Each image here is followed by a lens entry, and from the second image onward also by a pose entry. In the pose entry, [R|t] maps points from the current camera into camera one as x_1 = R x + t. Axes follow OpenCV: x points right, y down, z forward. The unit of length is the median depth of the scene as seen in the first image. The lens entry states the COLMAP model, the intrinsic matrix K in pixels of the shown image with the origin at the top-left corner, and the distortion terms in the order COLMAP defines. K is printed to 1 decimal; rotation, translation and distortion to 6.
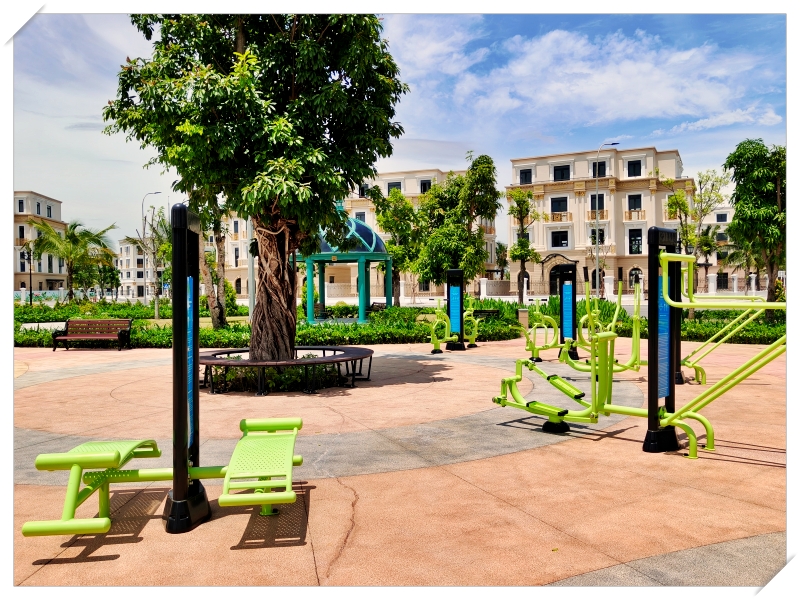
lens RADIAL K [[649.2, 0, 413.9], [0, 649.2, 287.8], [0, 0, 1]] dist [-0.013916, -0.011419]
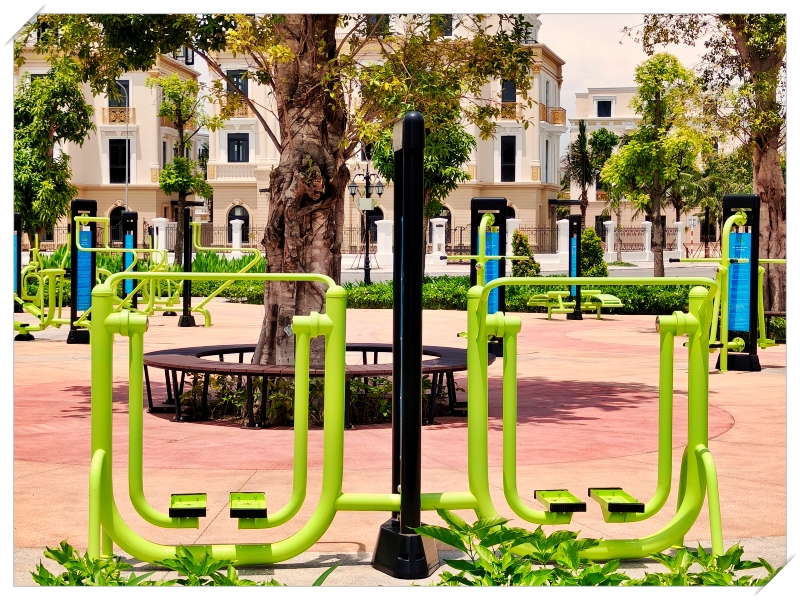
lens RADIAL K [[1516.8, 0, 399.9], [0, 1516.8, 298.9], [0, 0, 1]] dist [-0.014413, 0.000000]
pose [[0.973400, 0.011554, 0.228819, 0.083317], [-0.020807, 0.999059, 0.038067, -0.003127], [-0.228164, -0.041816, 0.972724, -0.758064]]
